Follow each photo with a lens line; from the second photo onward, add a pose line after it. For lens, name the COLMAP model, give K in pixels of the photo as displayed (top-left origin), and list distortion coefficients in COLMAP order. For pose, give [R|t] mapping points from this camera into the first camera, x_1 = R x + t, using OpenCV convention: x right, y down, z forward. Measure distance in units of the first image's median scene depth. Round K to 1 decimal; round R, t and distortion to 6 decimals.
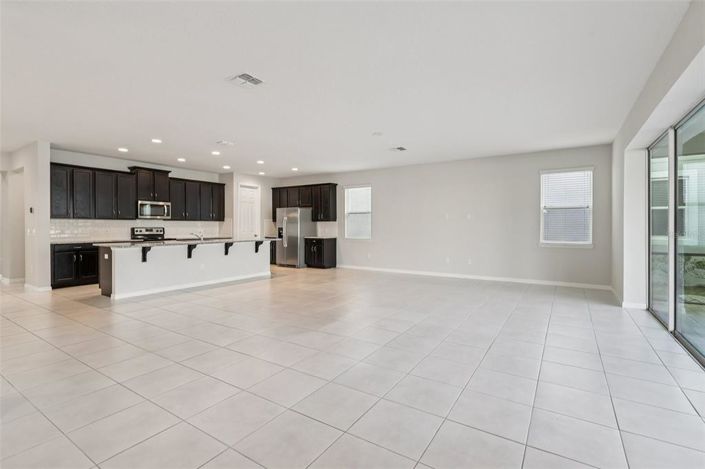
lens RADIAL K [[329.3, 0, 353.3], [0, 329.3, 229.8], [0, 0, 1]] dist [-0.002122, -0.000153]
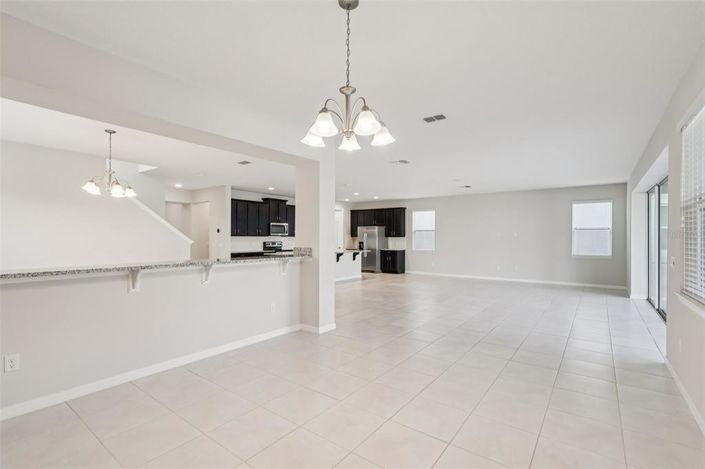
lens RADIAL K [[329.3, 0, 351.1], [0, 329.3, 238.0], [0, 0, 1]] dist [-0.002122, -0.000153]
pose [[0.997445, 0.003530, -0.071352, -0.202420], [-0.004215, 0.999946, -0.009461, -0.011087], [0.071315, 0.009738, 0.997406, -0.346496]]
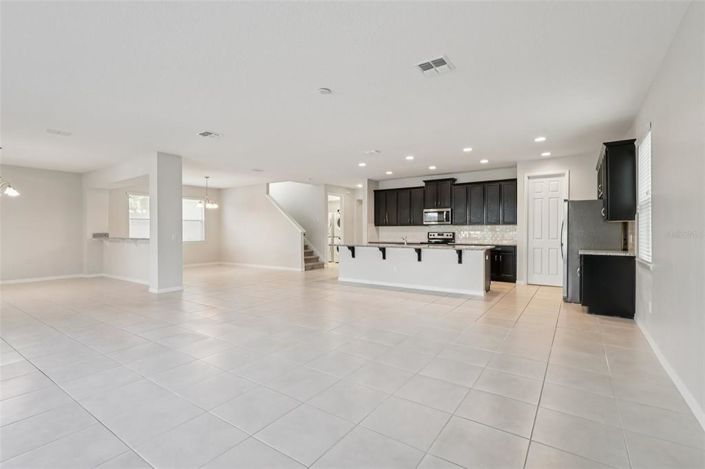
lens RADIAL K [[329.3, 0, 351.7], [0, 329.3, 234.8], [0, 0, 1]] dist [-0.002122, -0.000153]
pose [[-0.029082, 0.011896, -0.999506, 0.509731], [-0.008796, 0.999887, 0.012157, -0.009124], [0.999538, 0.009145, -0.028974, 0.735727]]
